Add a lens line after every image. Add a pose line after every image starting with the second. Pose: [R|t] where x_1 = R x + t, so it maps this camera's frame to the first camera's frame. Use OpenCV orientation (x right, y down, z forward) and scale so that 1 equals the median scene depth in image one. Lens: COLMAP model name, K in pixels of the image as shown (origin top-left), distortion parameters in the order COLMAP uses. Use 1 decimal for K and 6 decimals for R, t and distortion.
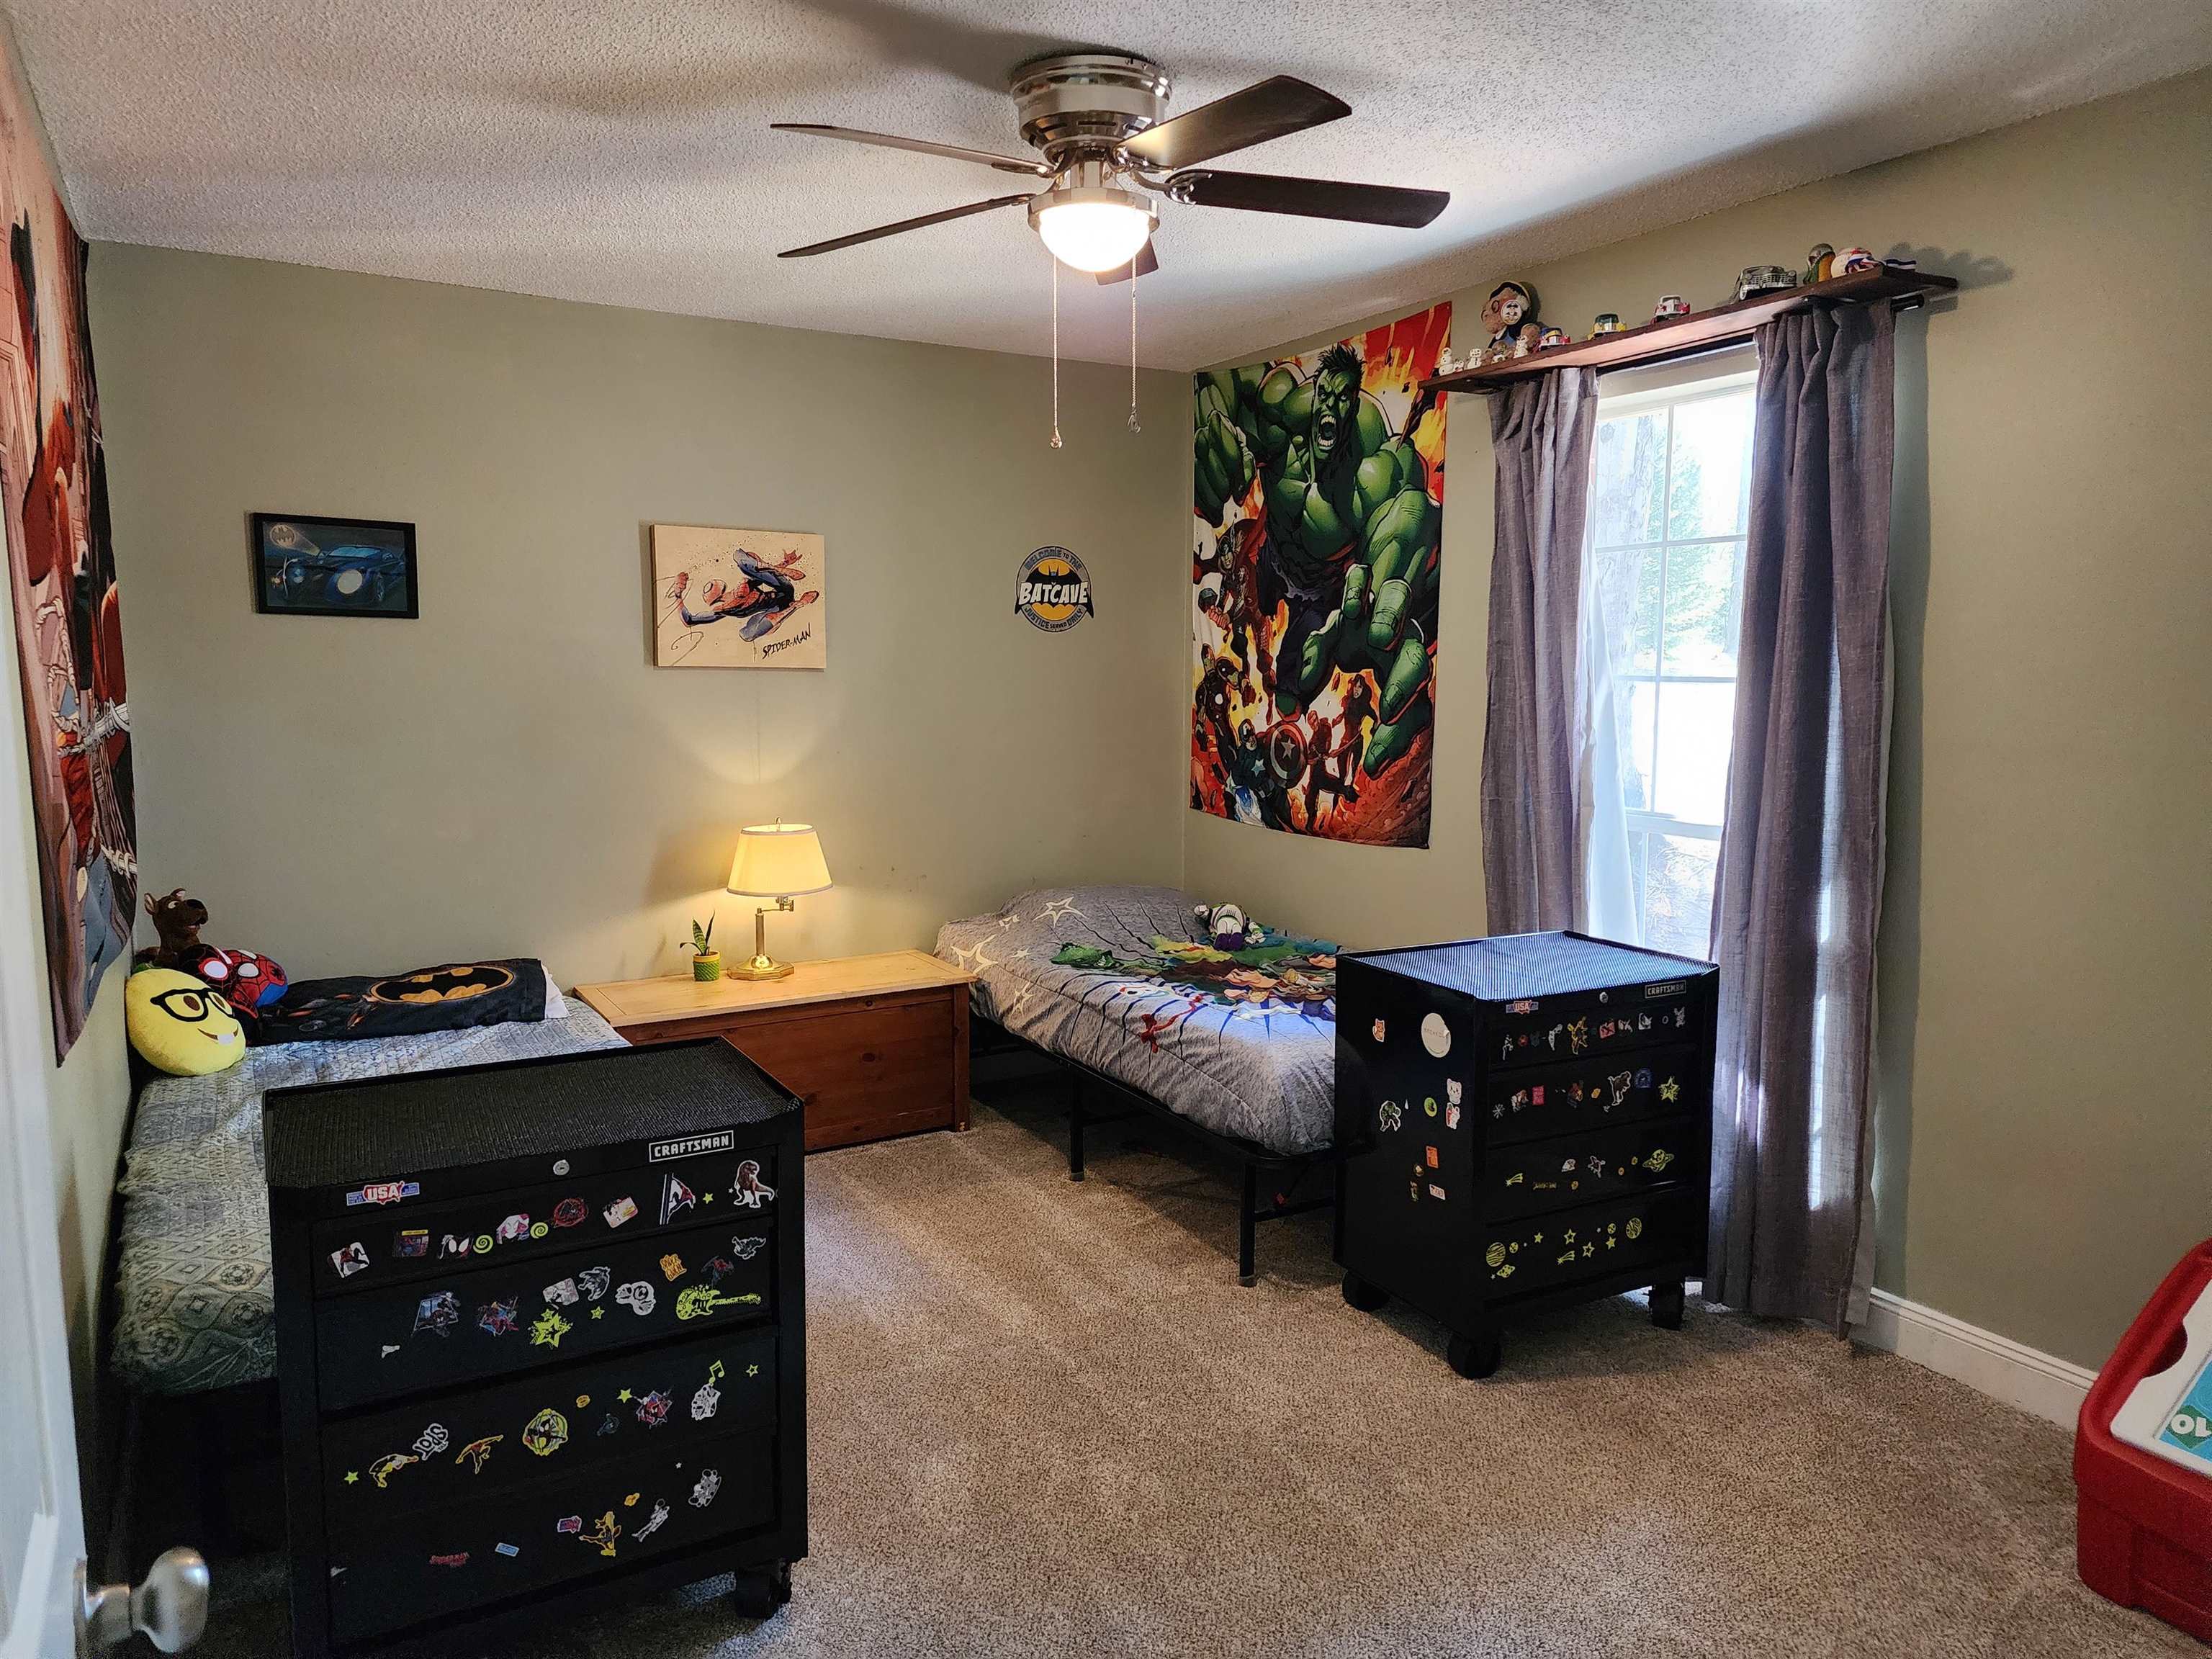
lens RADIAL K [[1483.6, 0, 1118.2], [0, 1483.6, 830.0], [0, 0, 1]] dist [0.043276, -0.031062]
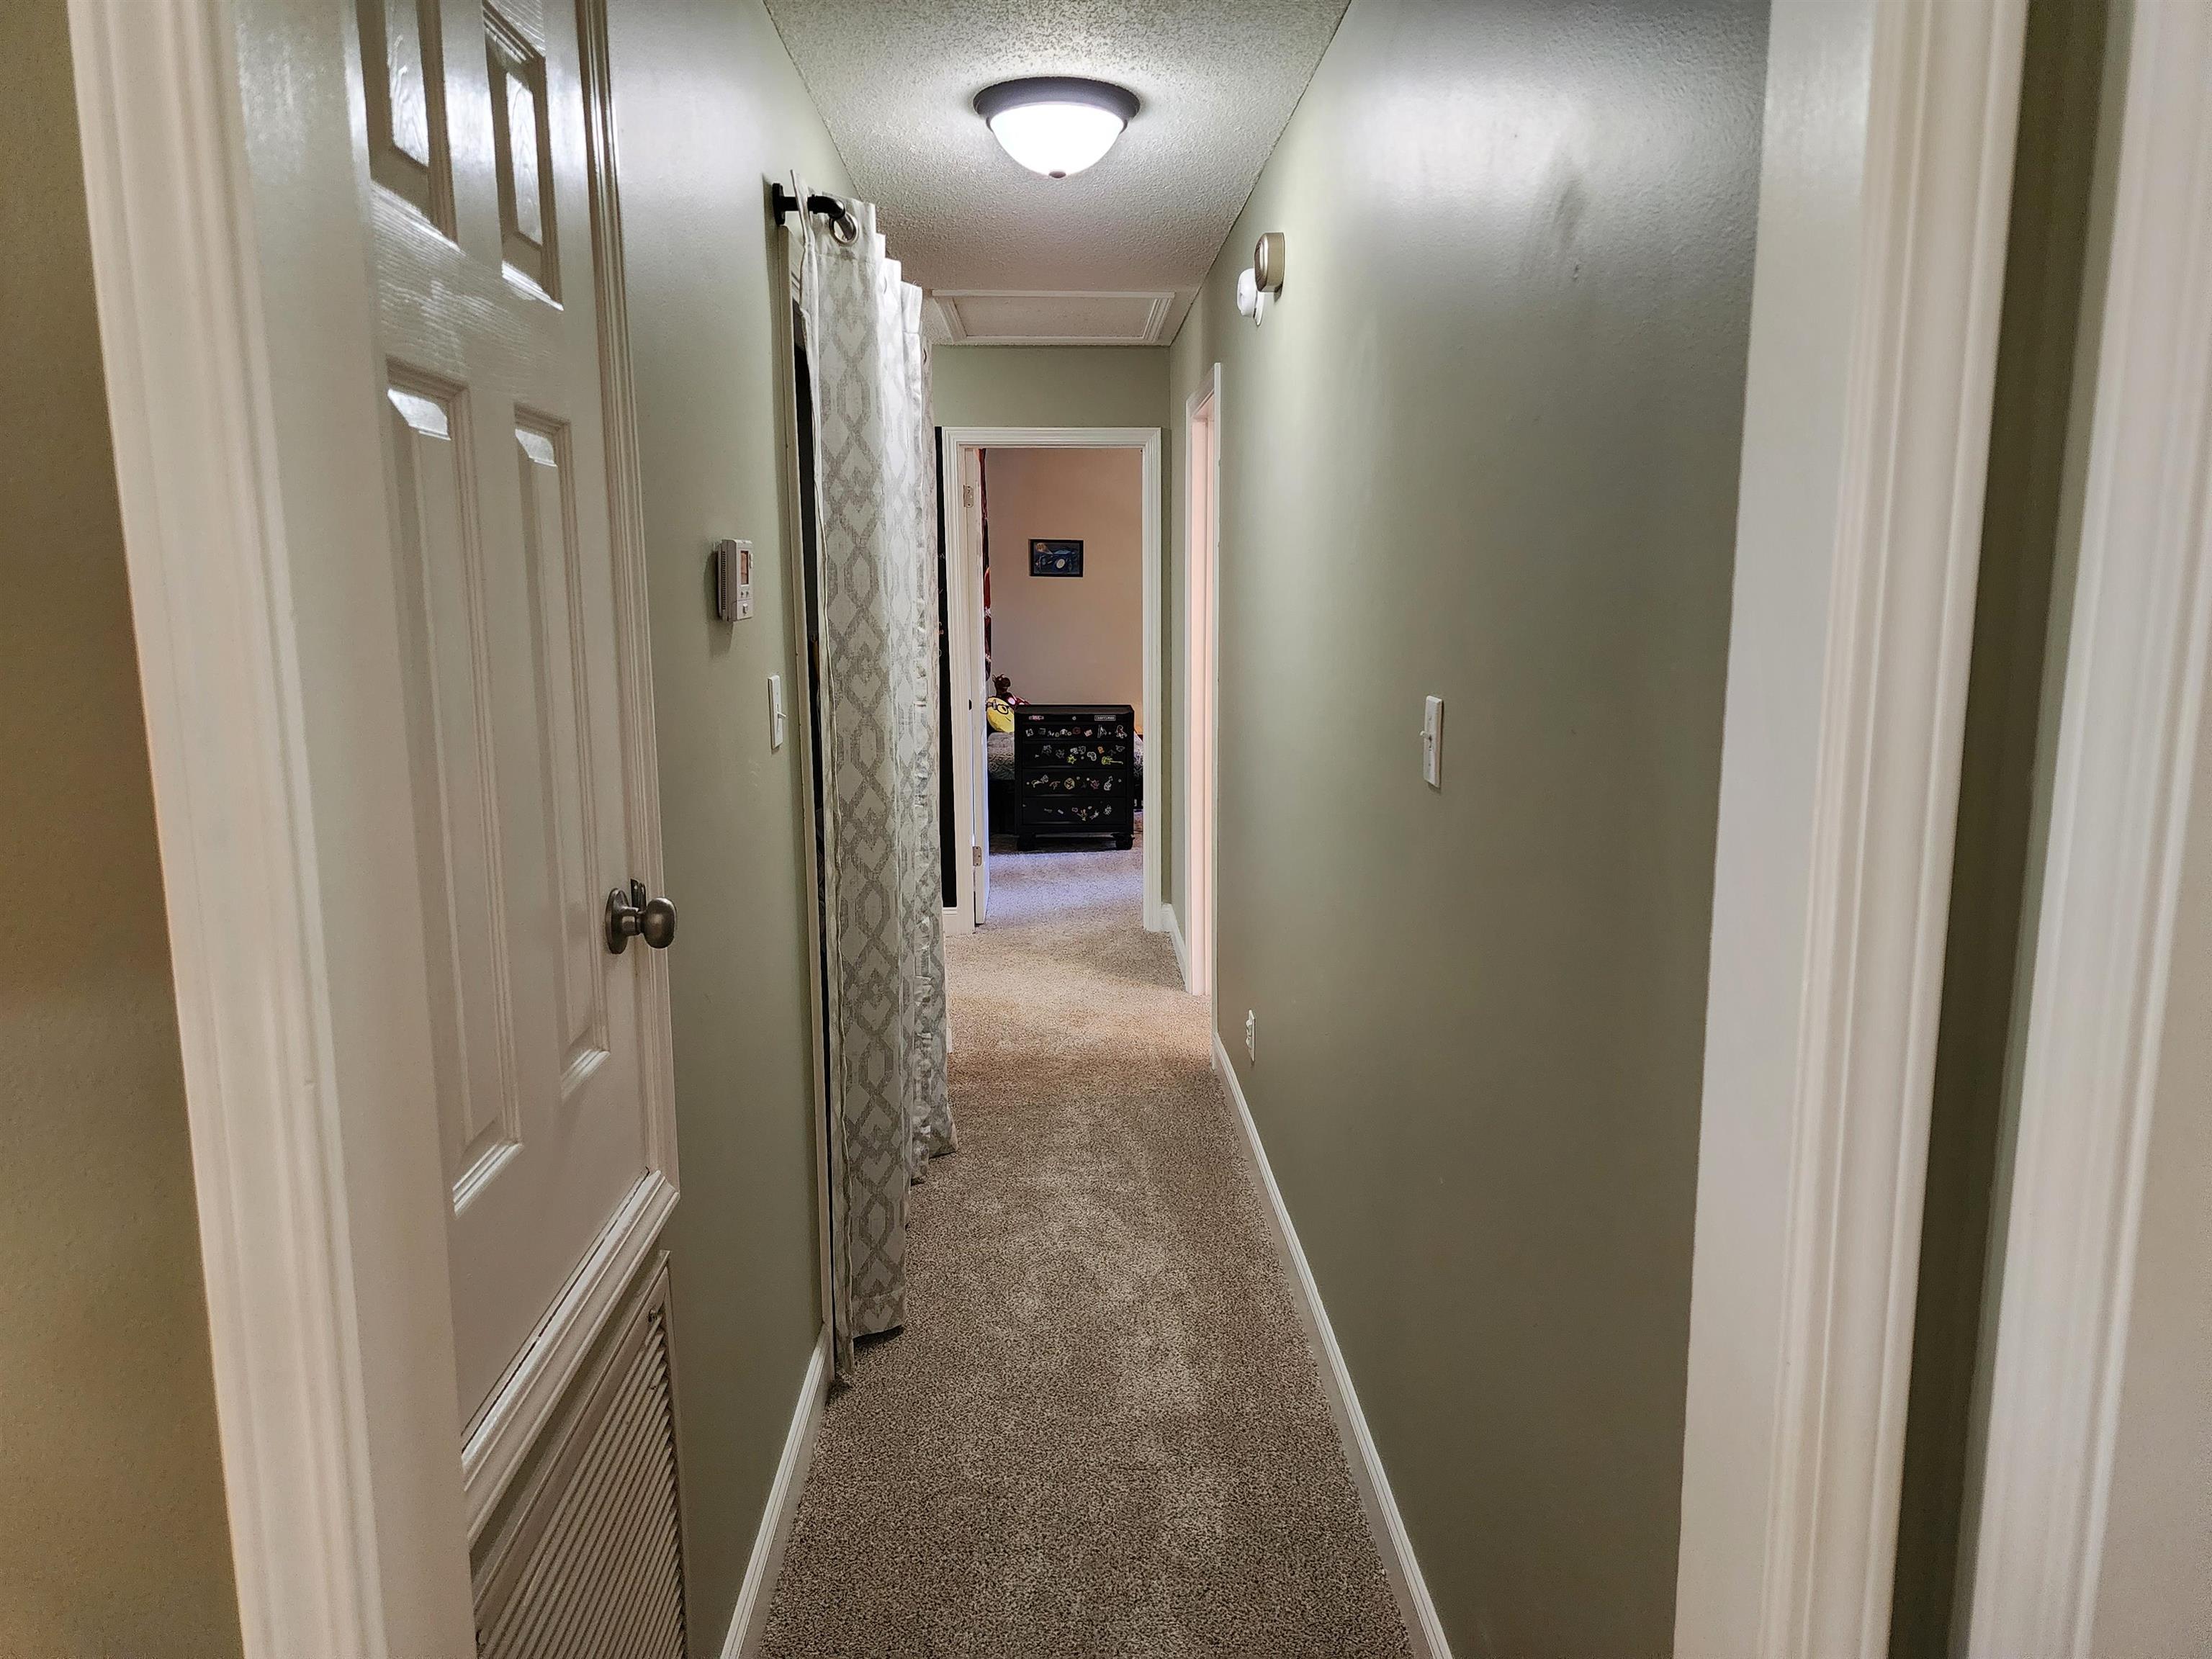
lens RADIAL K [[1483.6, 0, 1106.3], [0, 1483.6, 840.6], [0, 0, 1]] dist [0.043276, -0.031062]
pose [[0.878325, 0.077003, -0.471823, 1.599164], [-0.048097, 0.996168, 0.073043, 0.245407], [0.475639, -0.041462, 0.878663, -2.476414]]
